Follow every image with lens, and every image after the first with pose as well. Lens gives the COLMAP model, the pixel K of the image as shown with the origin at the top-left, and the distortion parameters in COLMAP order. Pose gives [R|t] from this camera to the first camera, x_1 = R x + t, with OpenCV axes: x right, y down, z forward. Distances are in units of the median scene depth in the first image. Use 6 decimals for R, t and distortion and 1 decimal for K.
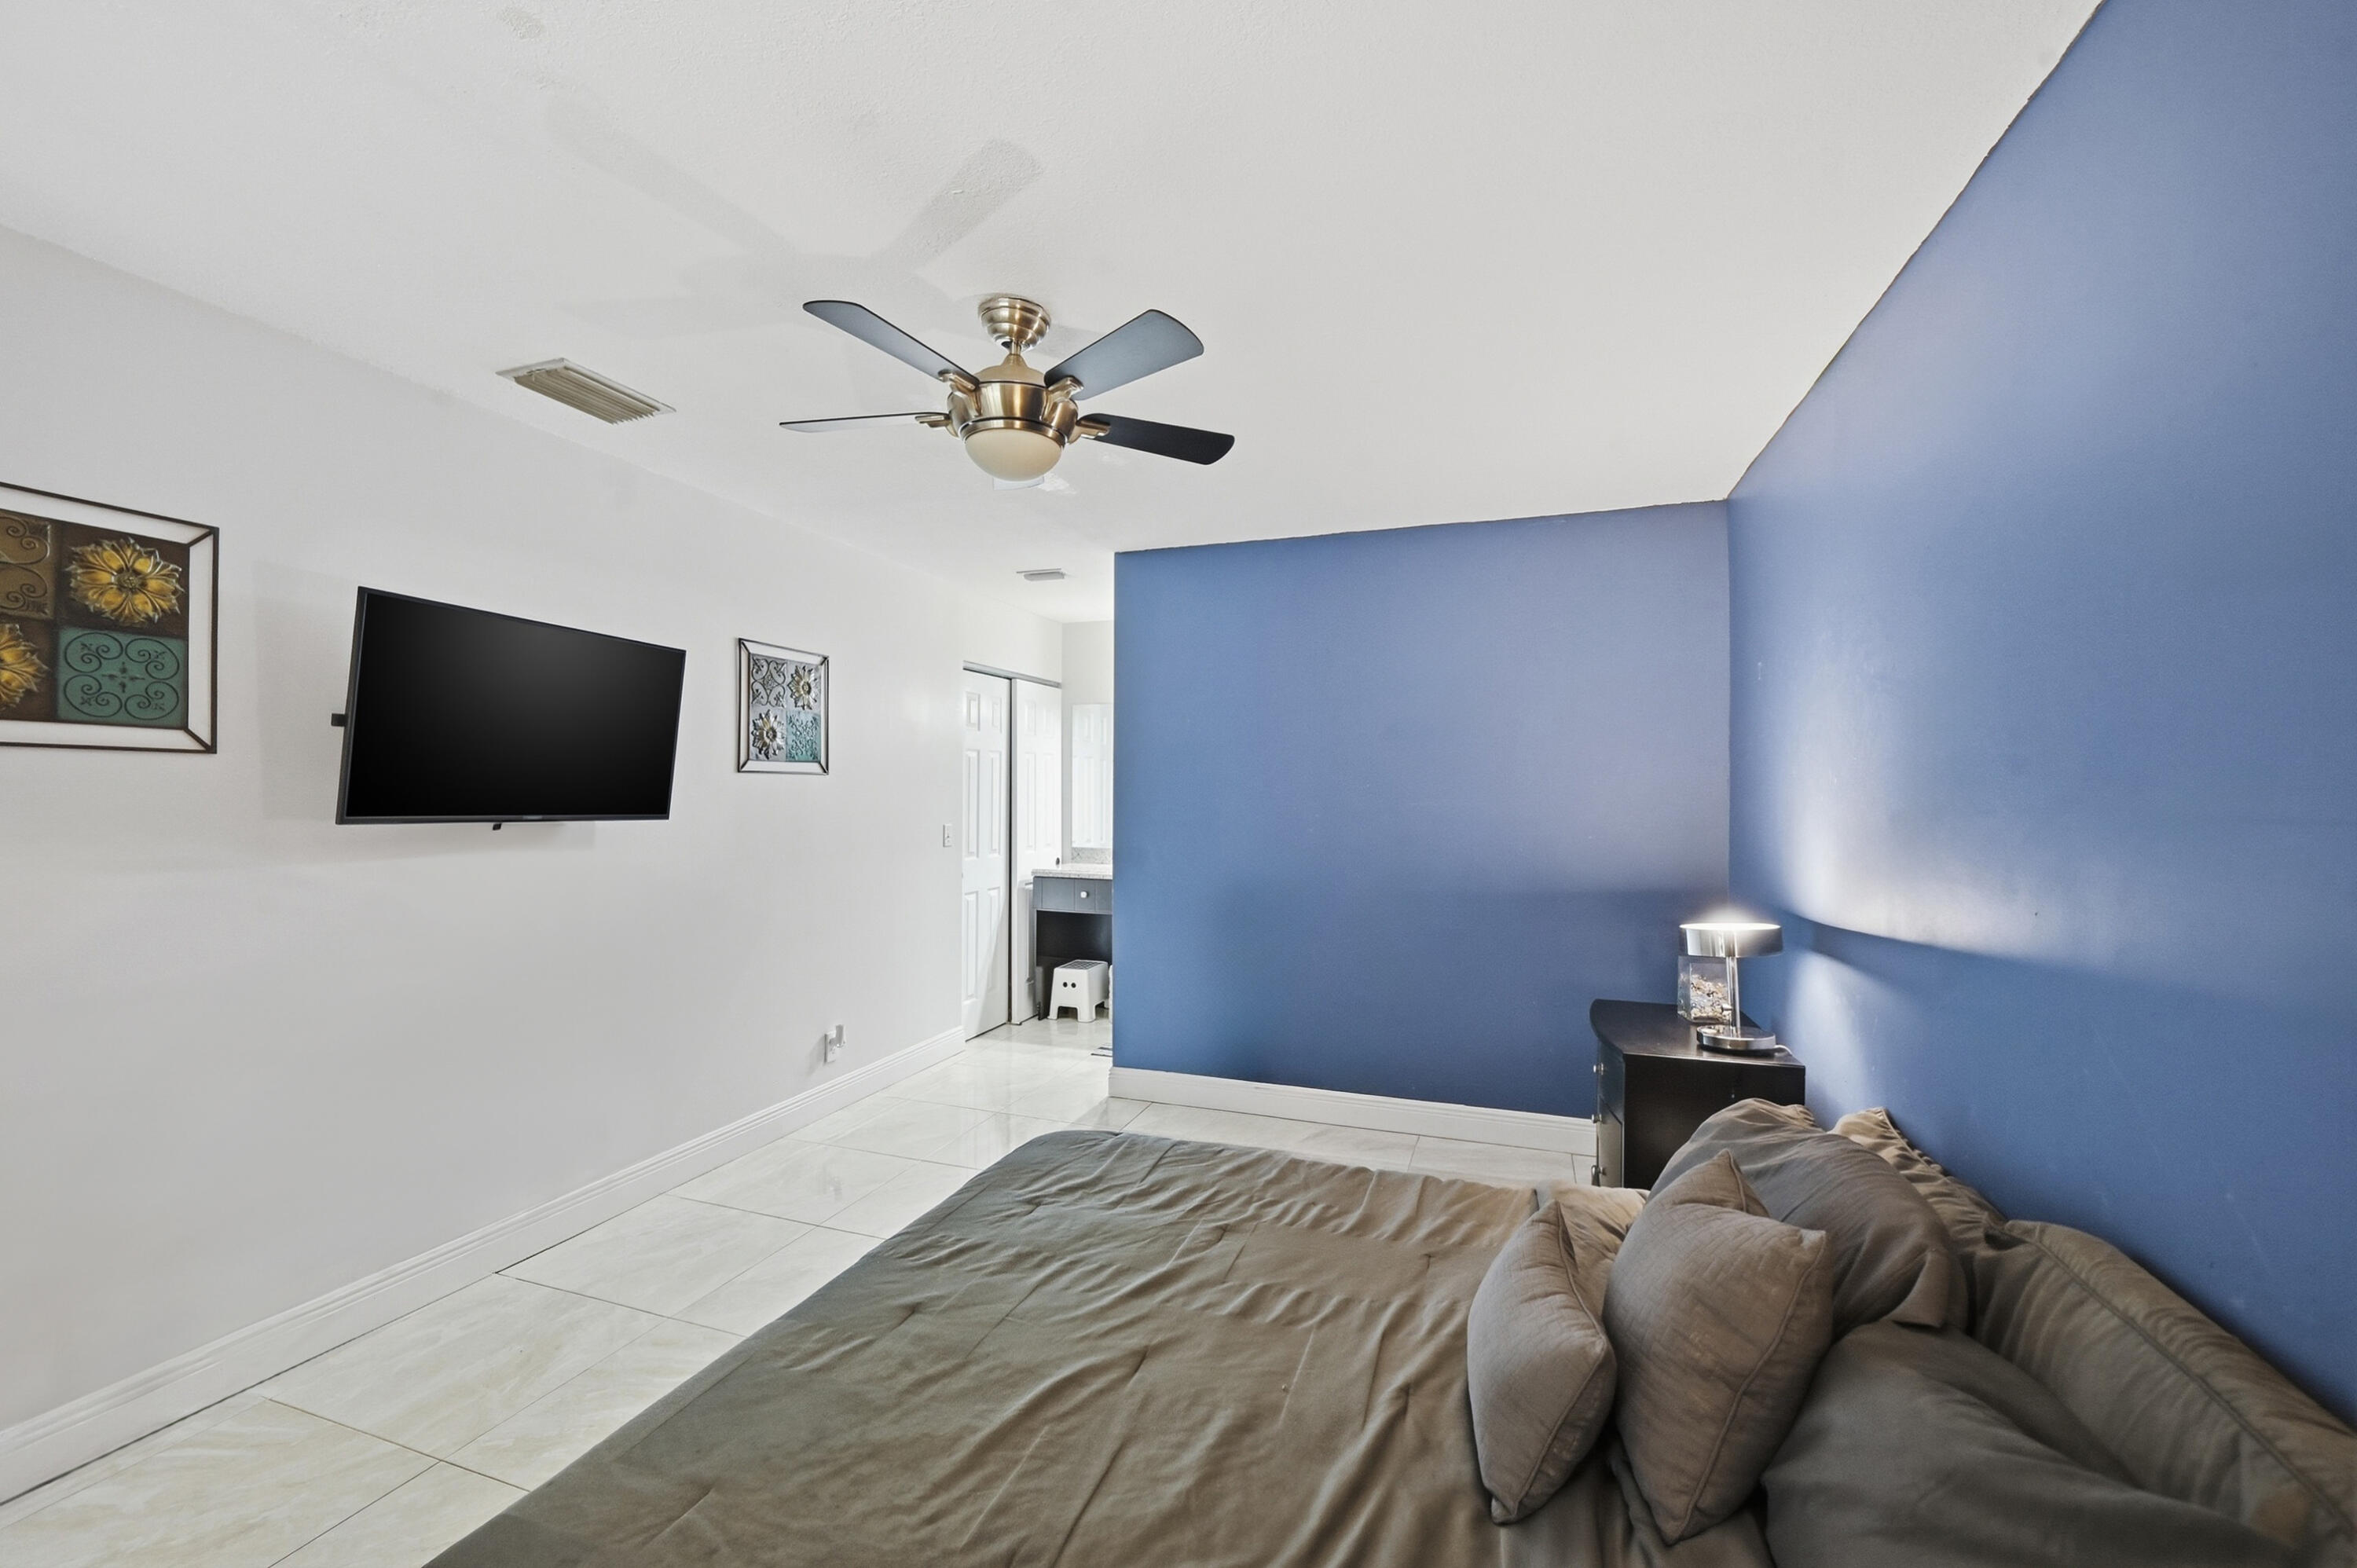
lens RADIAL K [[951.5, 0, 1157.1], [0, 951.5, 777.2], [0, 0, 1]] dist [-0.000046, 0.000177]
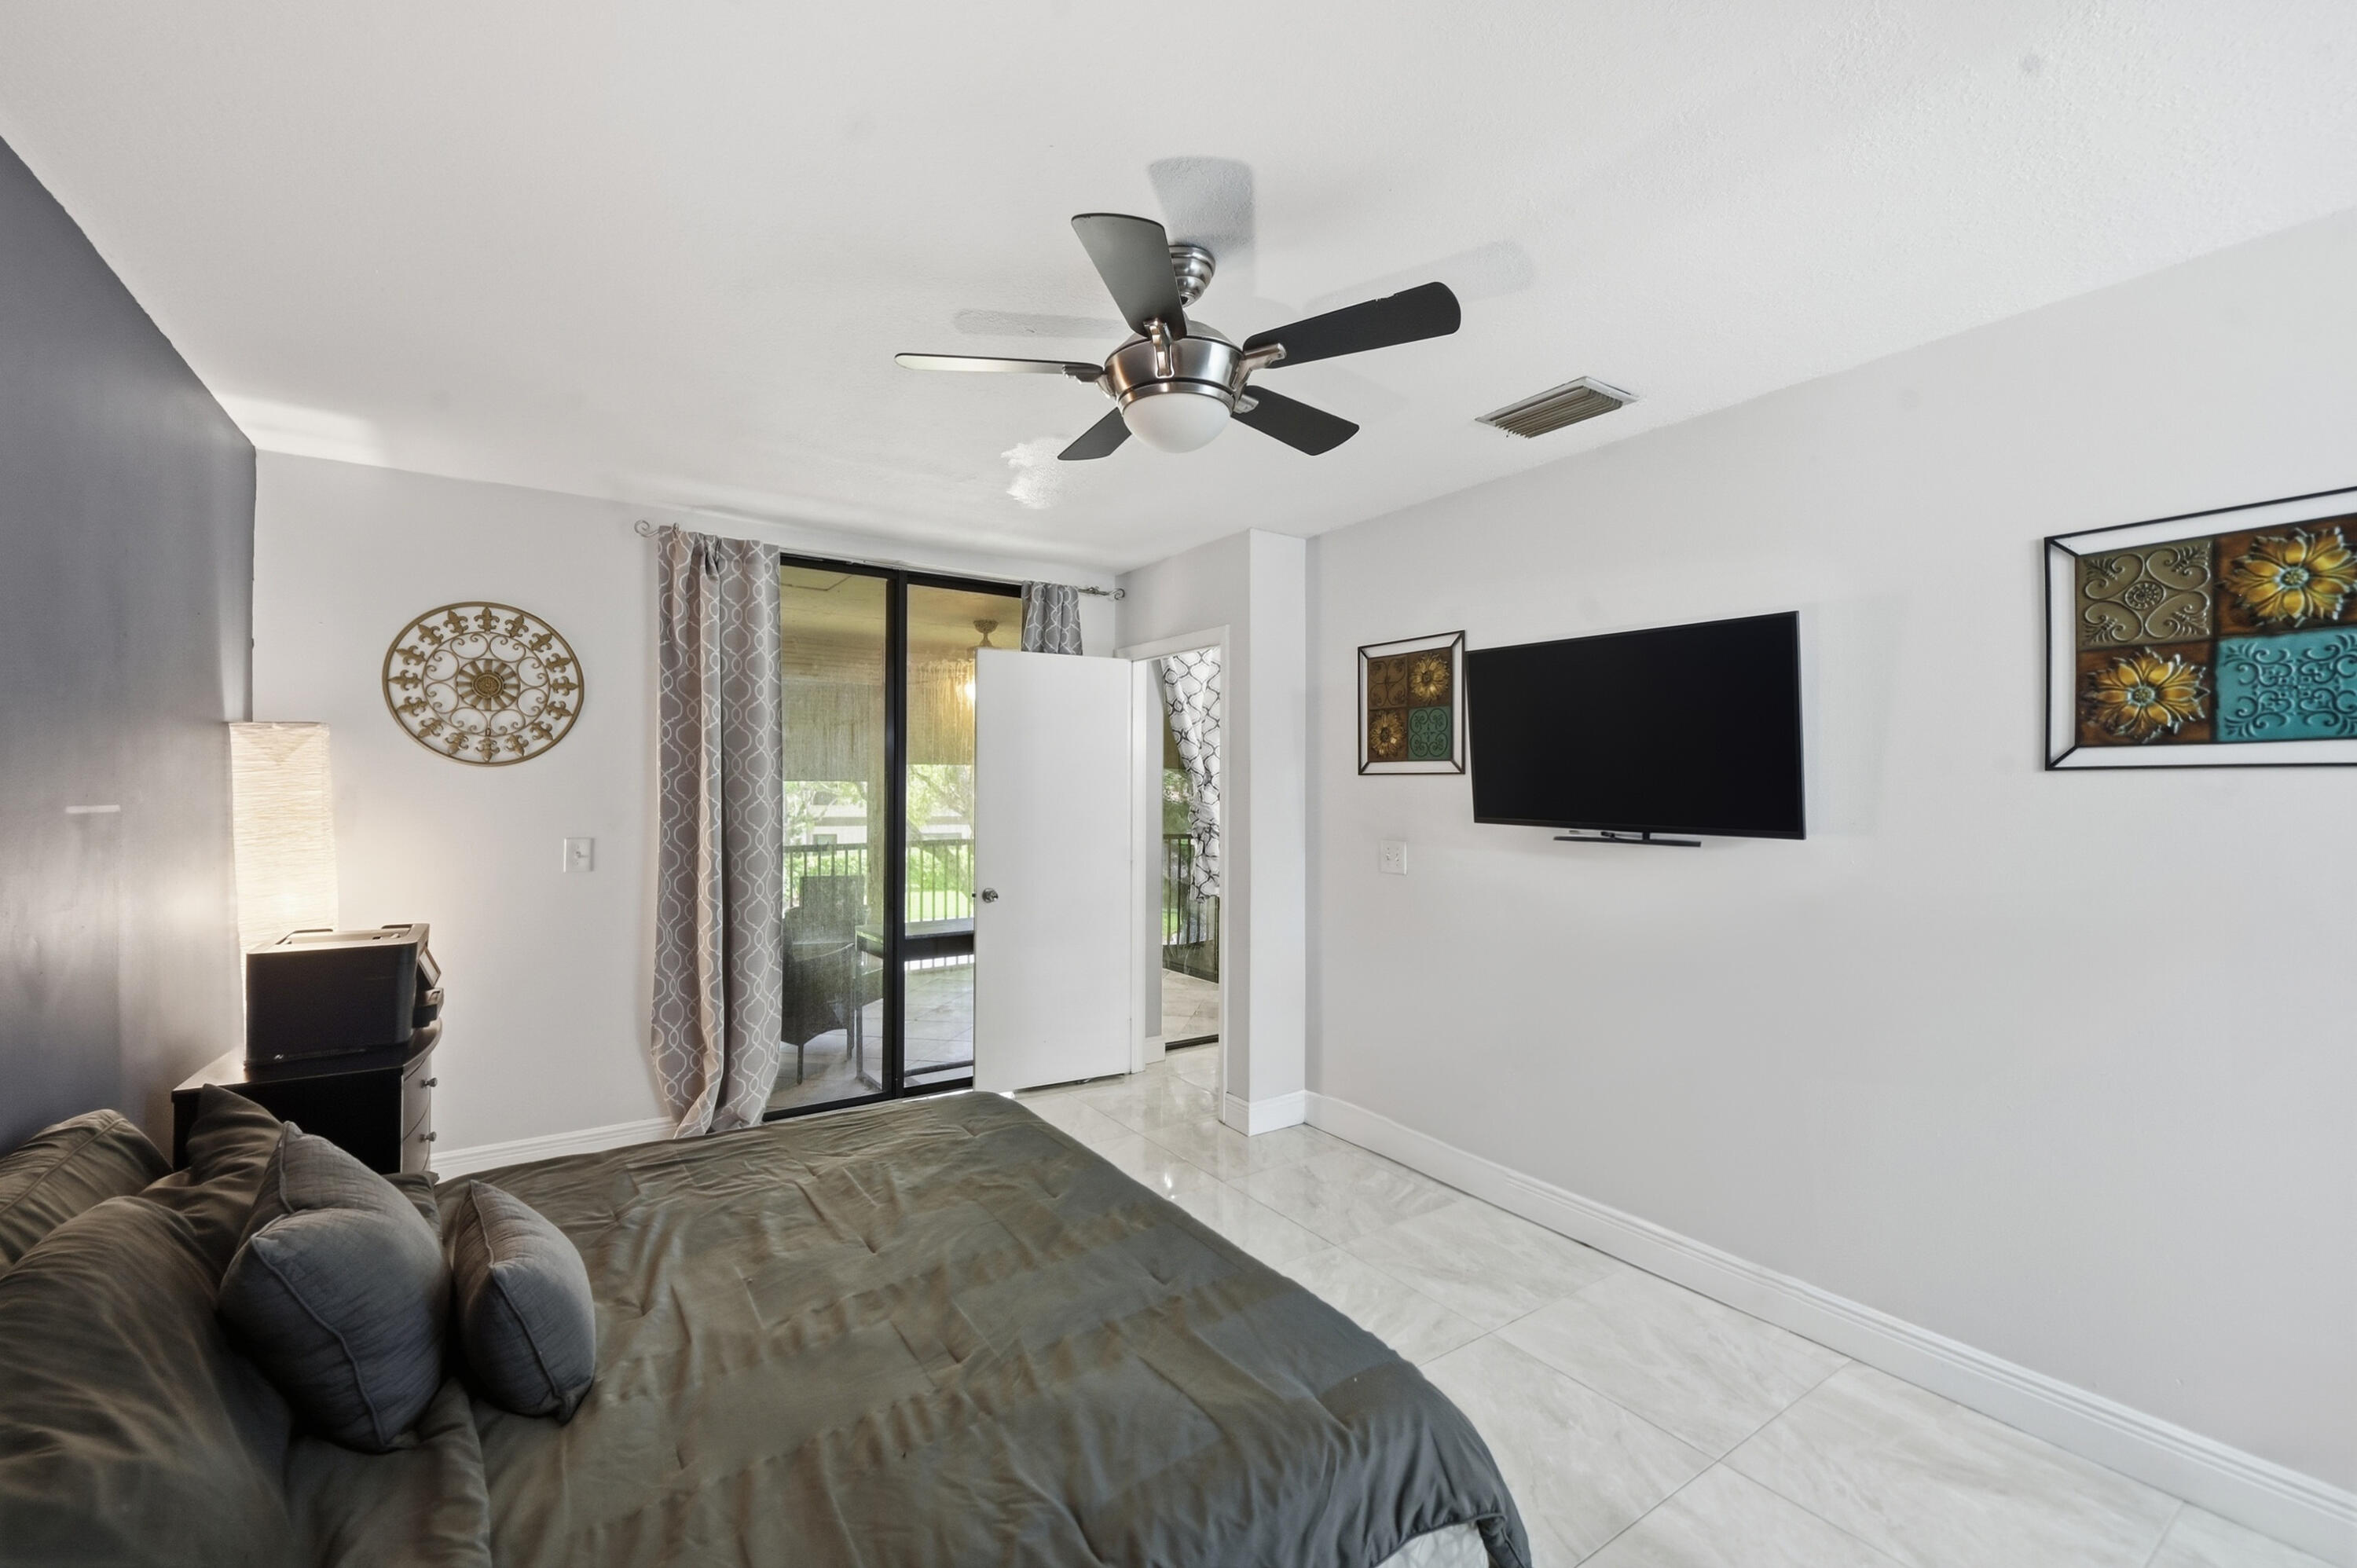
lens RADIAL K [[951.5, 0, 1157.1], [0, 951.5, 777.2], [0, 0, 1]] dist [-0.000046, 0.000177]
pose [[-0.586145, -0.030463, -0.809633, 0.551861], [-0.005385, 0.999417, -0.033705, 0.034163], [0.810188, -0.015396, -0.585968, 1.436813]]
